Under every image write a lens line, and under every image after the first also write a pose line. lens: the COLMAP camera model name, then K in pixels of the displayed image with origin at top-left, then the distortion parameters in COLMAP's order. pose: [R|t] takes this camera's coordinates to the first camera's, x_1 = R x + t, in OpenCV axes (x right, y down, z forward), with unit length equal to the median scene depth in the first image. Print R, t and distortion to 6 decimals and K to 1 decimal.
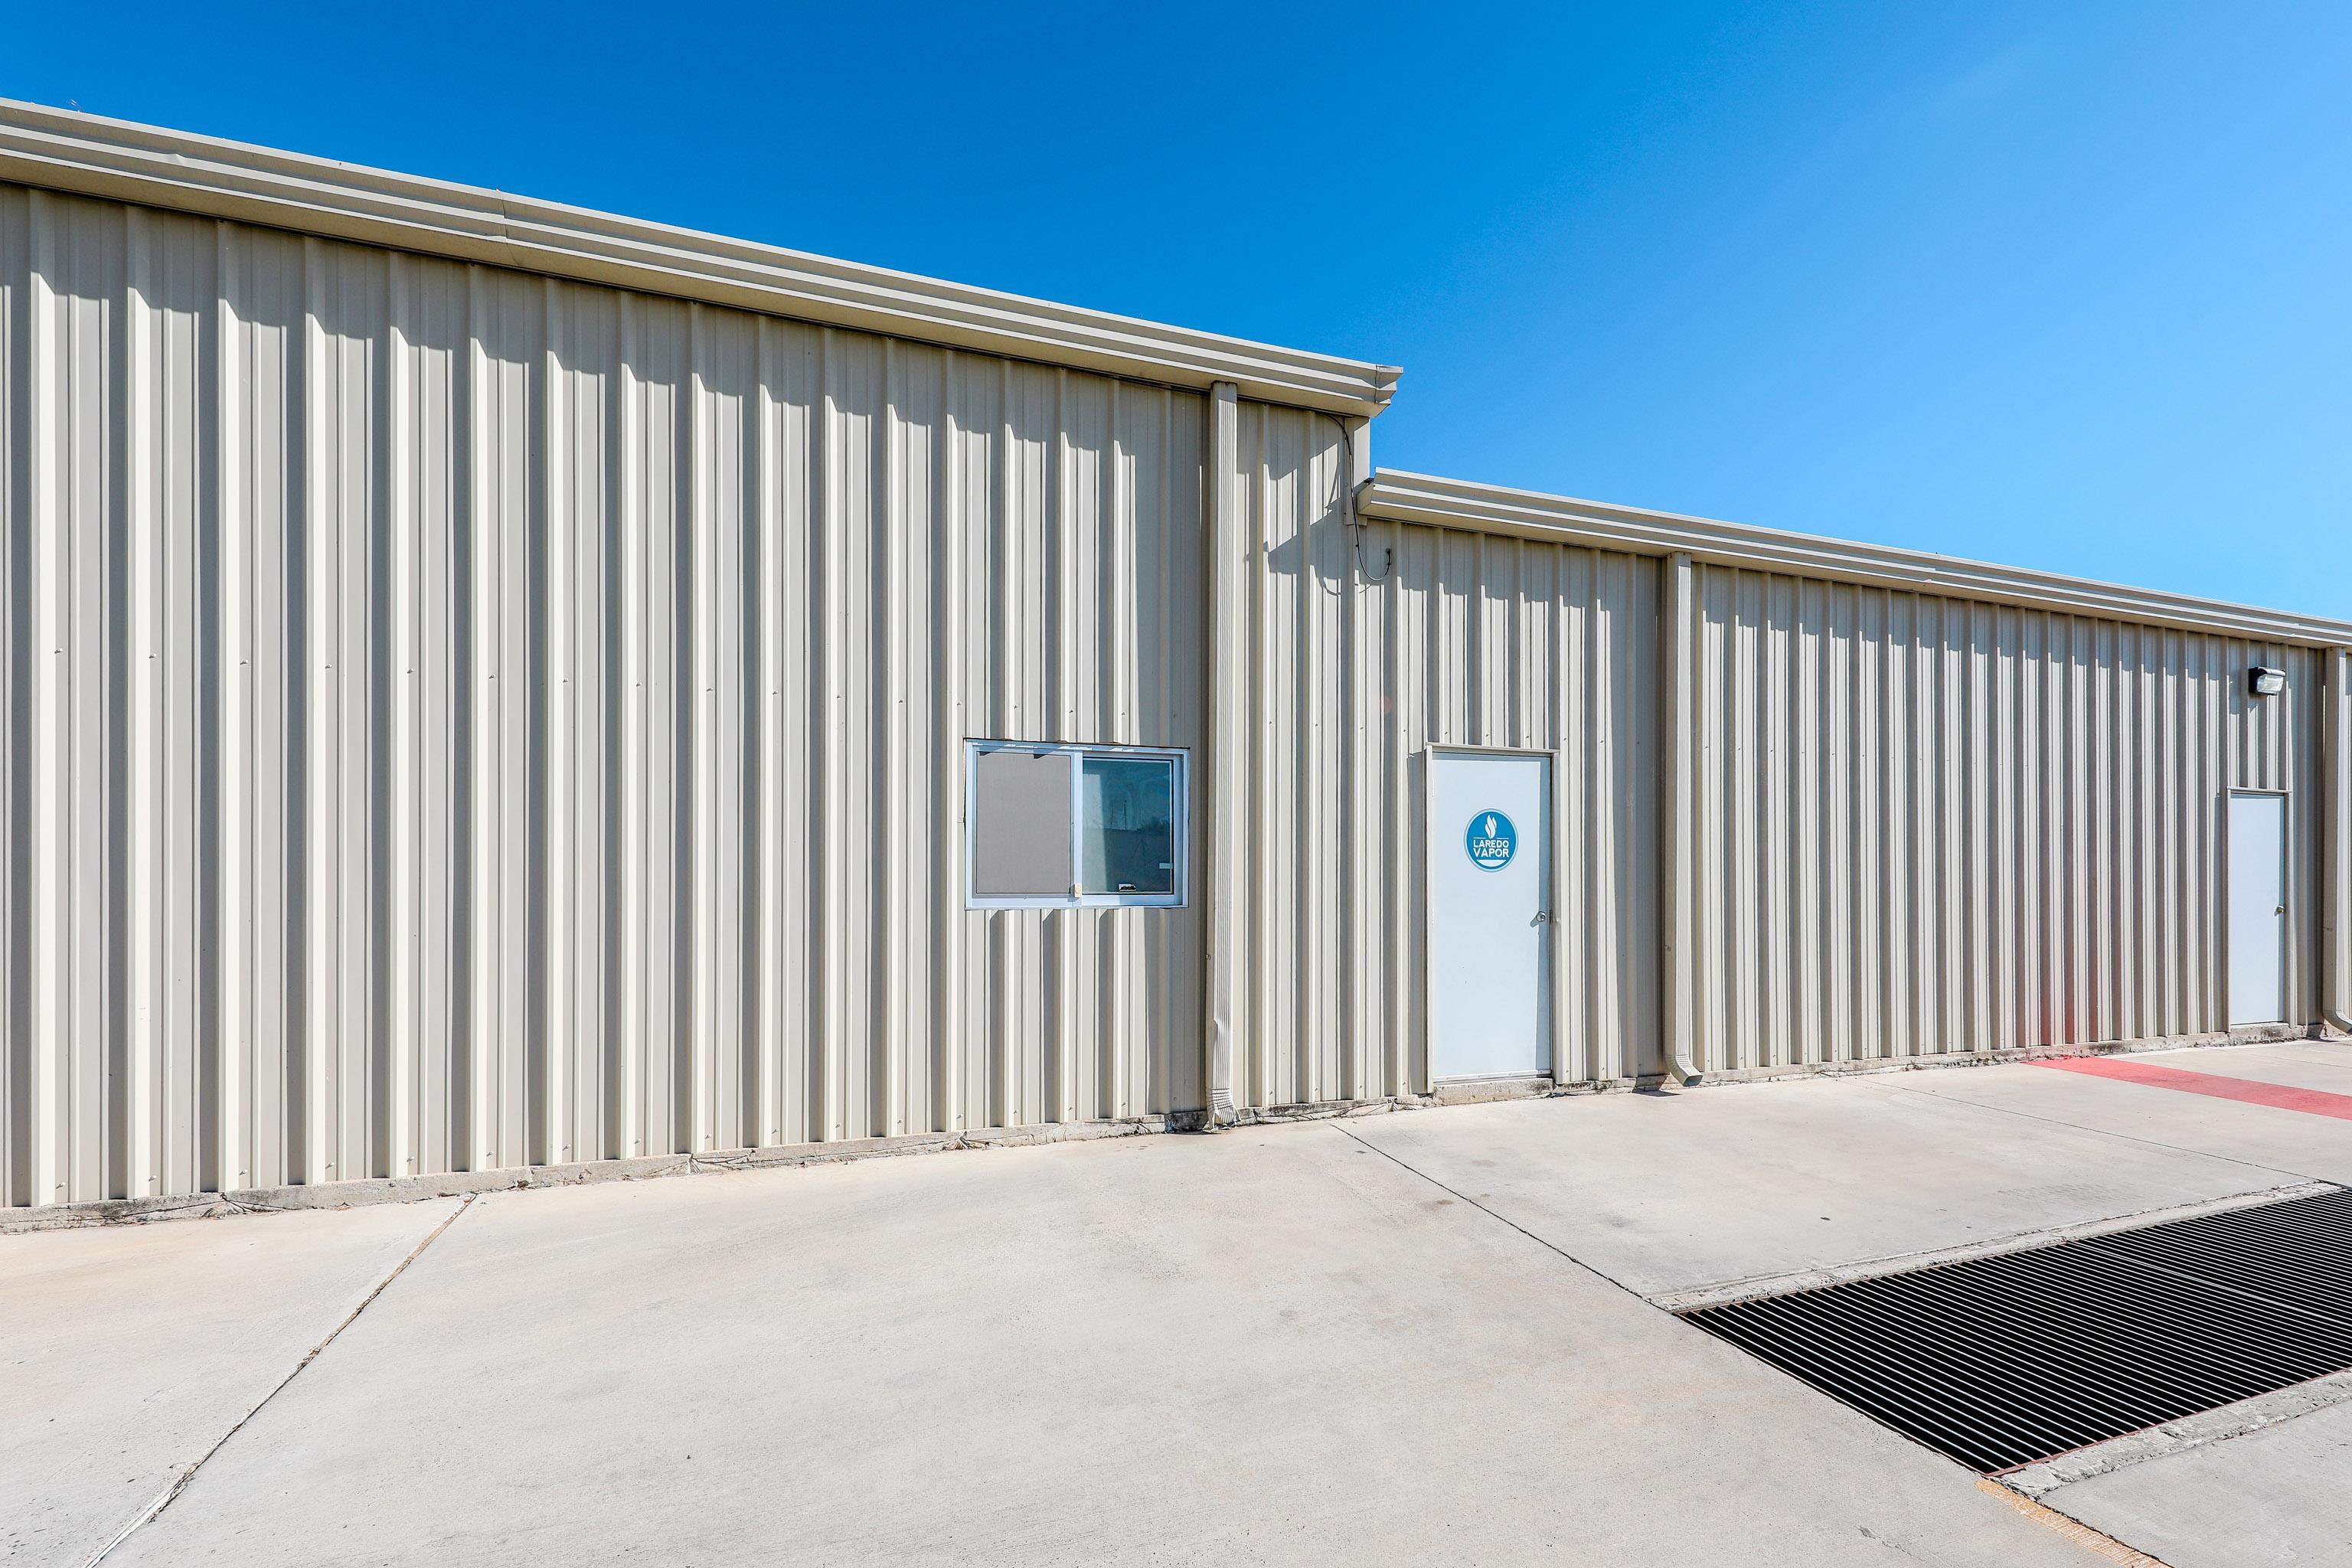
lens RADIAL K [[962.8, 0, 1166.8], [0, 962.8, 873.7], [0, 0, 1]] dist [0.003927, -0.001227]
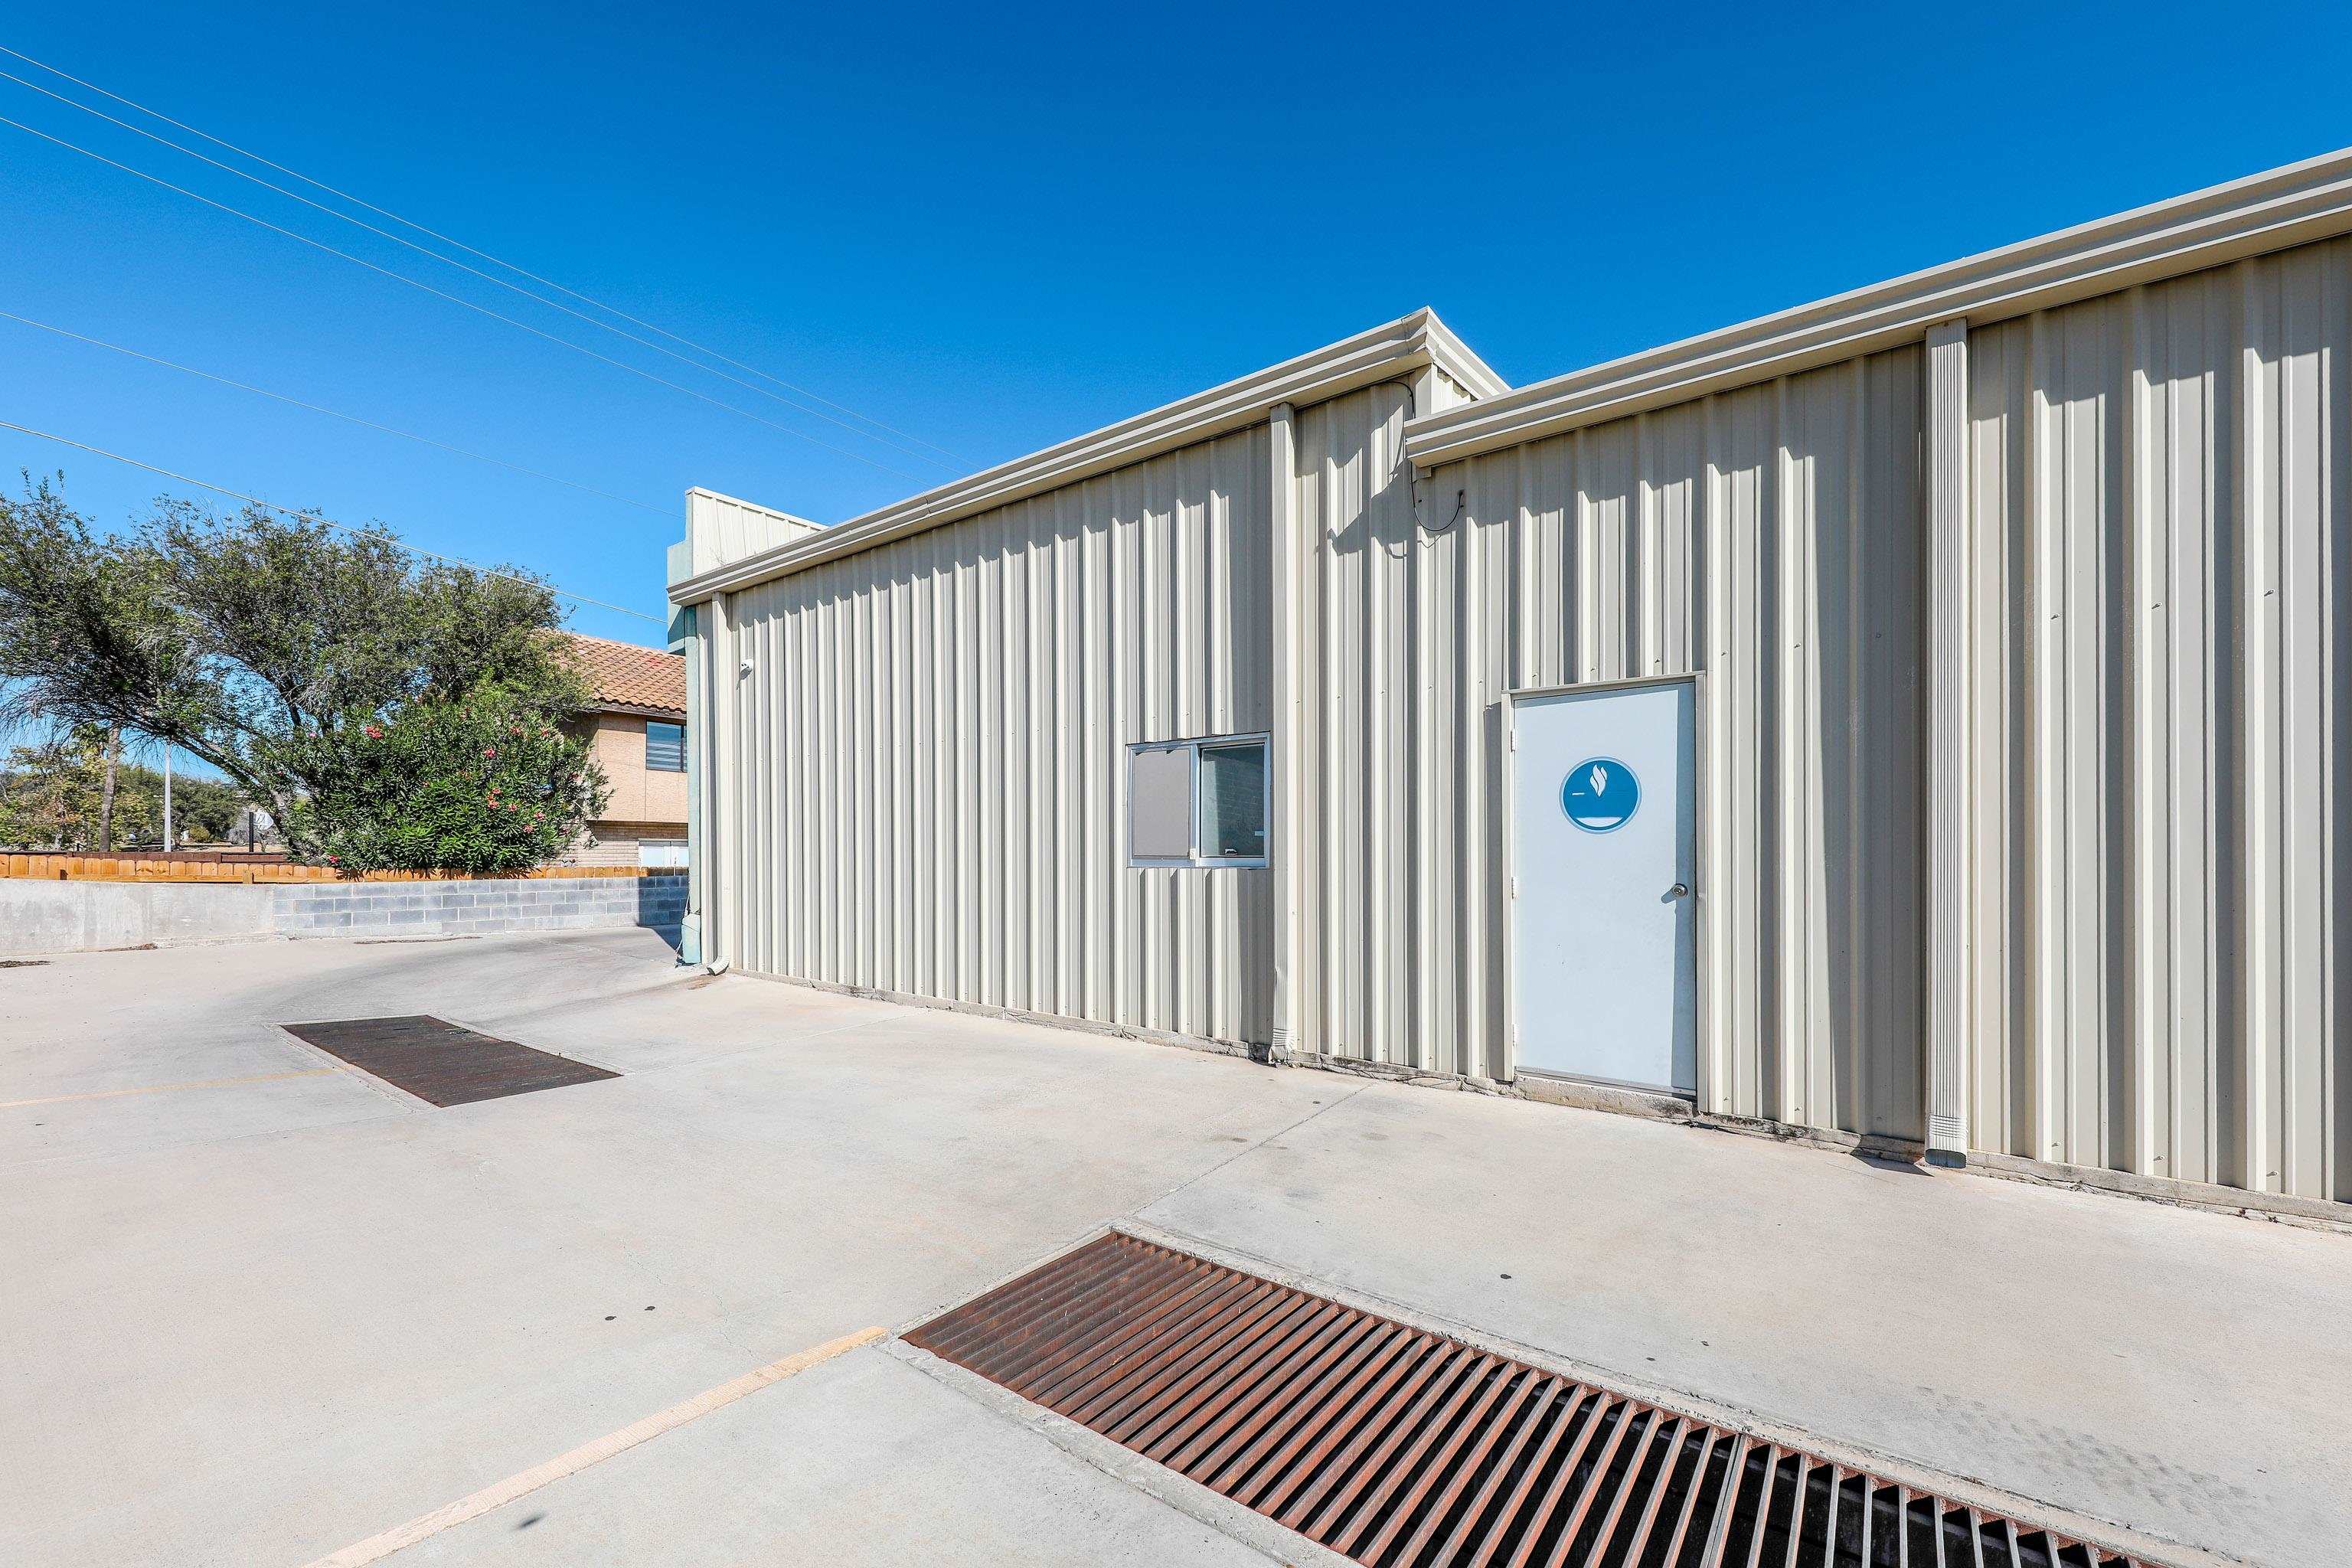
lens RADIAL K [[962.8, 0, 1224.0], [0, 962.8, 851.2], [0, 0, 1]] dist [0.003927, -0.001227]
pose [[0.564829, -0.001652, -0.825206, 0.905855], [0.007156, 0.999970, 0.002897, 0.009371], [0.825177, -0.007542, 0.564824, 0.289086]]
